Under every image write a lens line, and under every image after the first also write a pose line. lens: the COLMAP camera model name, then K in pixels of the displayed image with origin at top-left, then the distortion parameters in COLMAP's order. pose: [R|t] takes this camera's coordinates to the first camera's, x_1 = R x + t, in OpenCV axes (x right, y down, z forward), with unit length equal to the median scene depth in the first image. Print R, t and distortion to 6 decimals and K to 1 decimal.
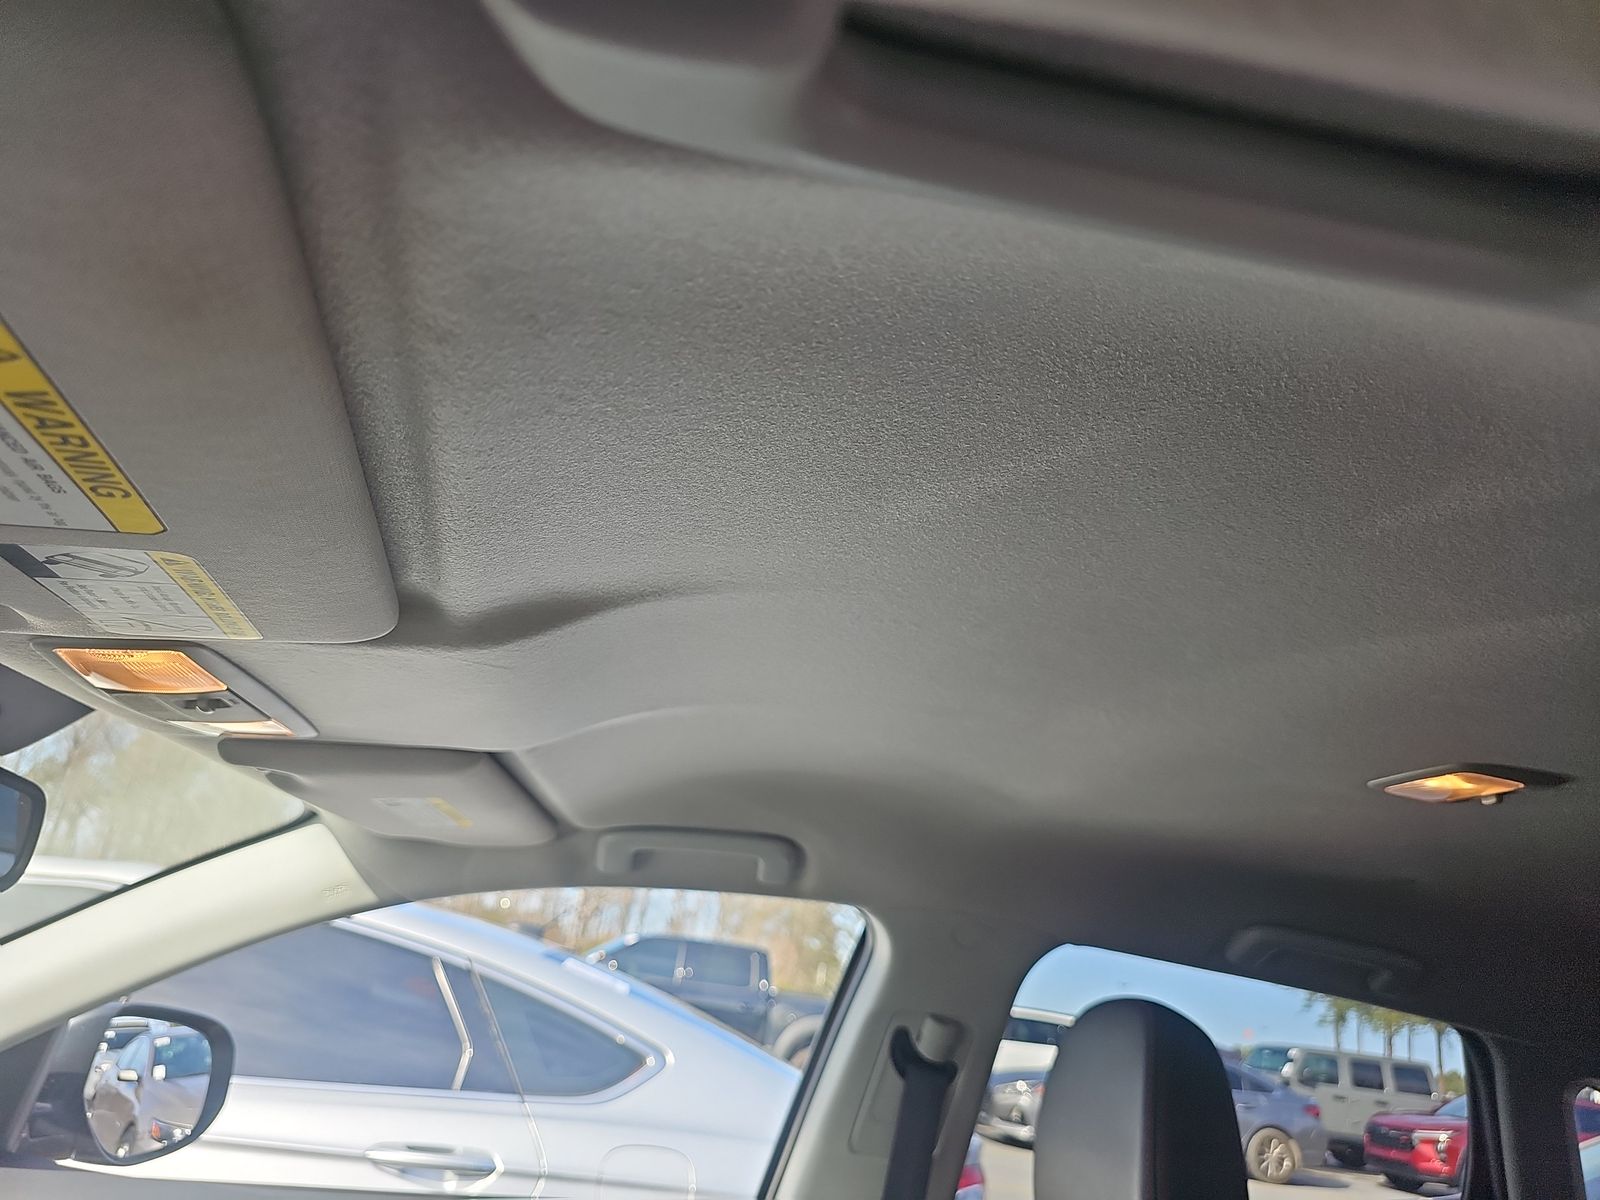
lens RADIAL K [[1003.2, 0, 791.3], [0, 1003.2, 594.0], [0, 0, 1]] dist [0.029758, -0.058722]
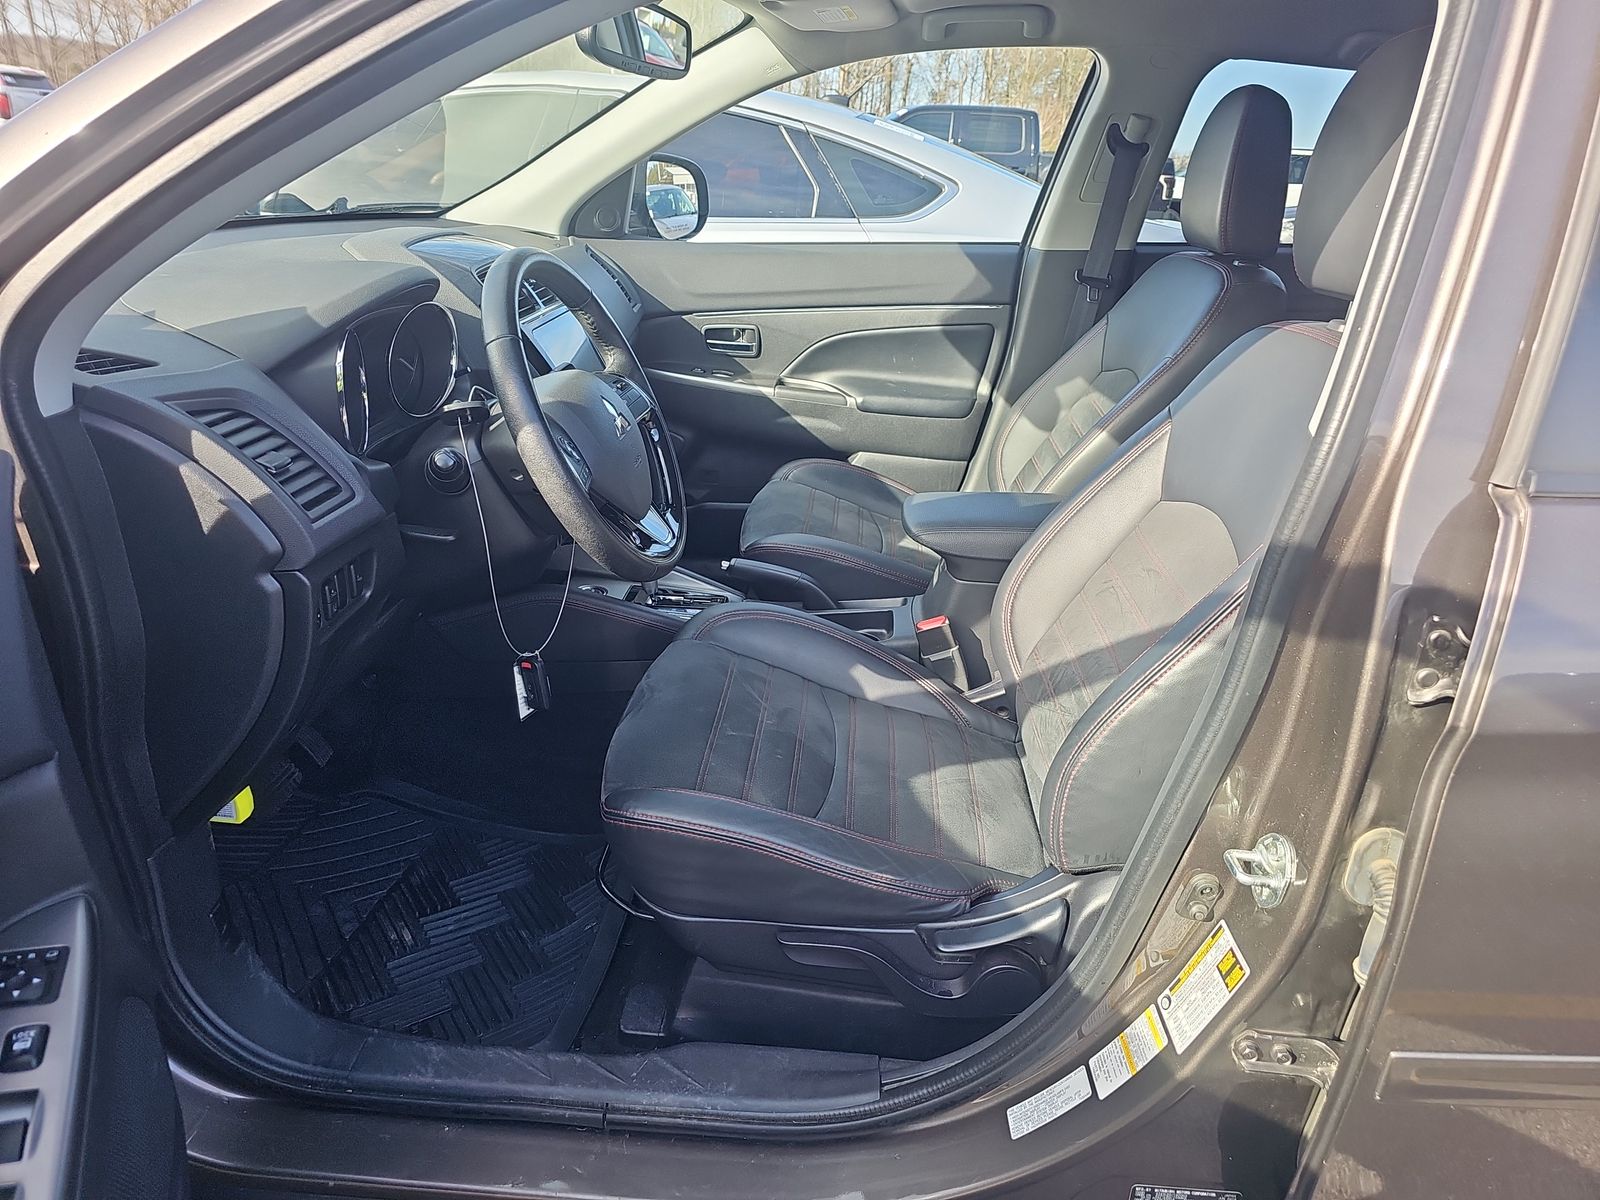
lens RADIAL K [[1003.2, 0, 791.3], [0, 1003.2, 594.0], [0, 0, 1]] dist [0.029758, -0.058722]
pose [[0.968541, 0.030272, -0.247006, 0.024788], [0.150821, 0.718103, 0.679398, -0.211902], [0.197943, -0.695279, 0.690946, -0.760747]]
